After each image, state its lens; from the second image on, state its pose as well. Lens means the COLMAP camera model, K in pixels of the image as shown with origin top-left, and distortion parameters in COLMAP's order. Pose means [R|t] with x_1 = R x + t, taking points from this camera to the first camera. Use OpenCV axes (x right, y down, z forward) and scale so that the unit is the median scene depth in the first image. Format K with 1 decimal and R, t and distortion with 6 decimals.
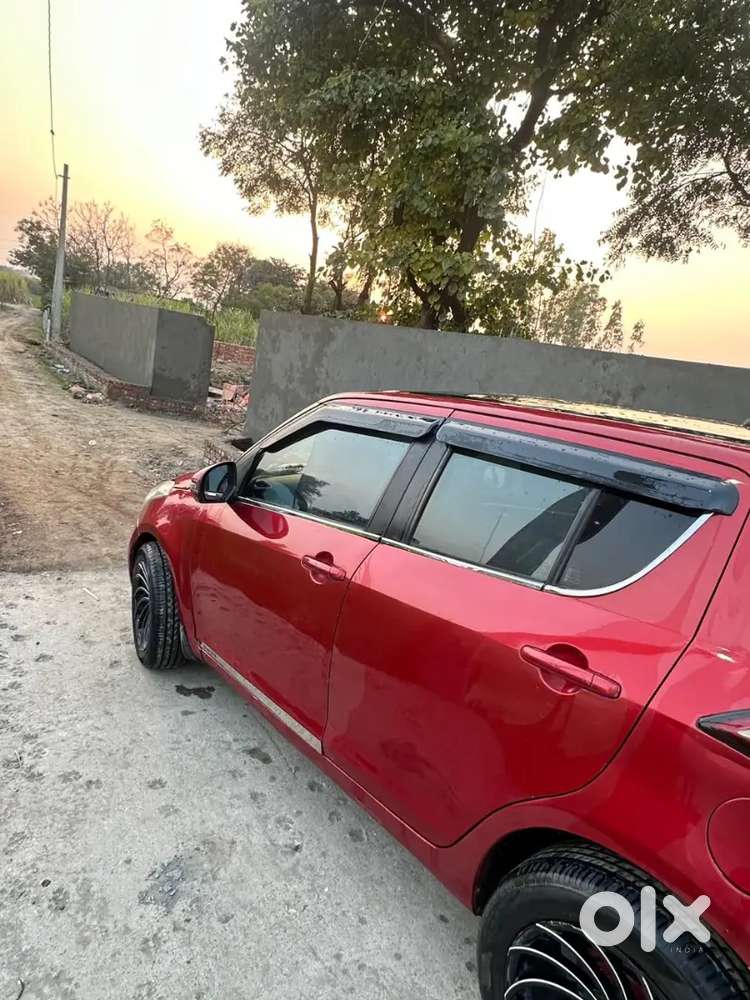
lens RADIAL K [[591.1, 0, 378.1], [0, 591.1, 502.2], [0, 0, 1]] dist [-0.008354, 0.005588]
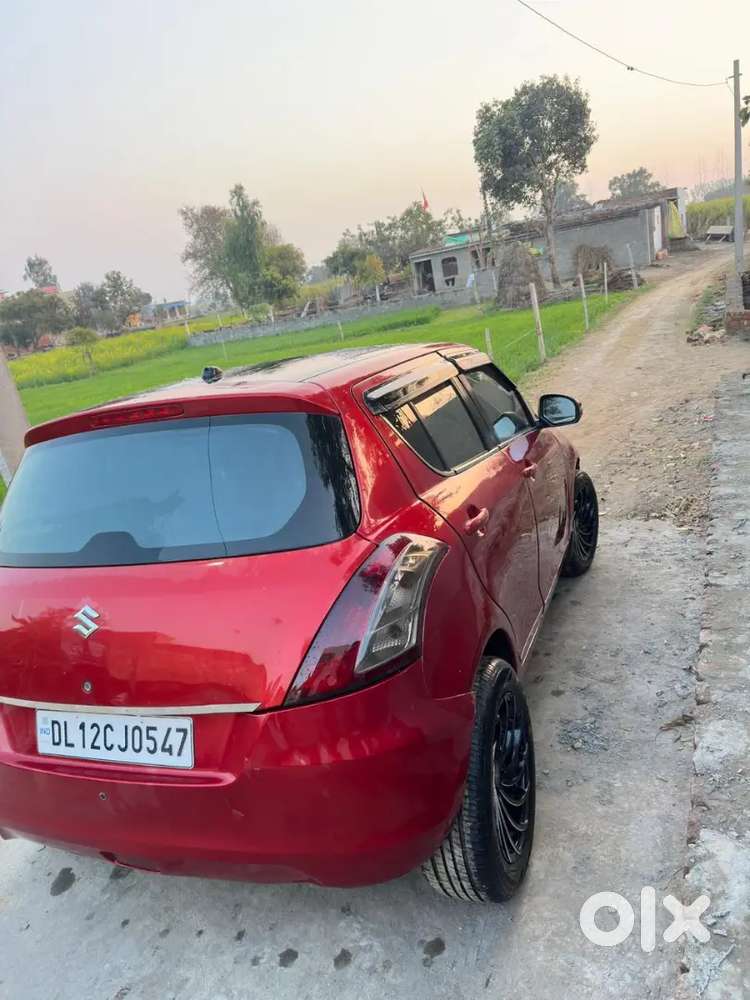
lens RADIAL K [[700.4, 0, 378.4], [0, 700.4, 498.2], [0, 0, 1]] dist [0.035672, -0.044466]
pose [[0.451026, 0.004874, -0.892497, 0.291713], [0.045221, 0.998576, 0.028306, 0.012899], [0.891364, -0.053126, 0.450163, 0.095150]]
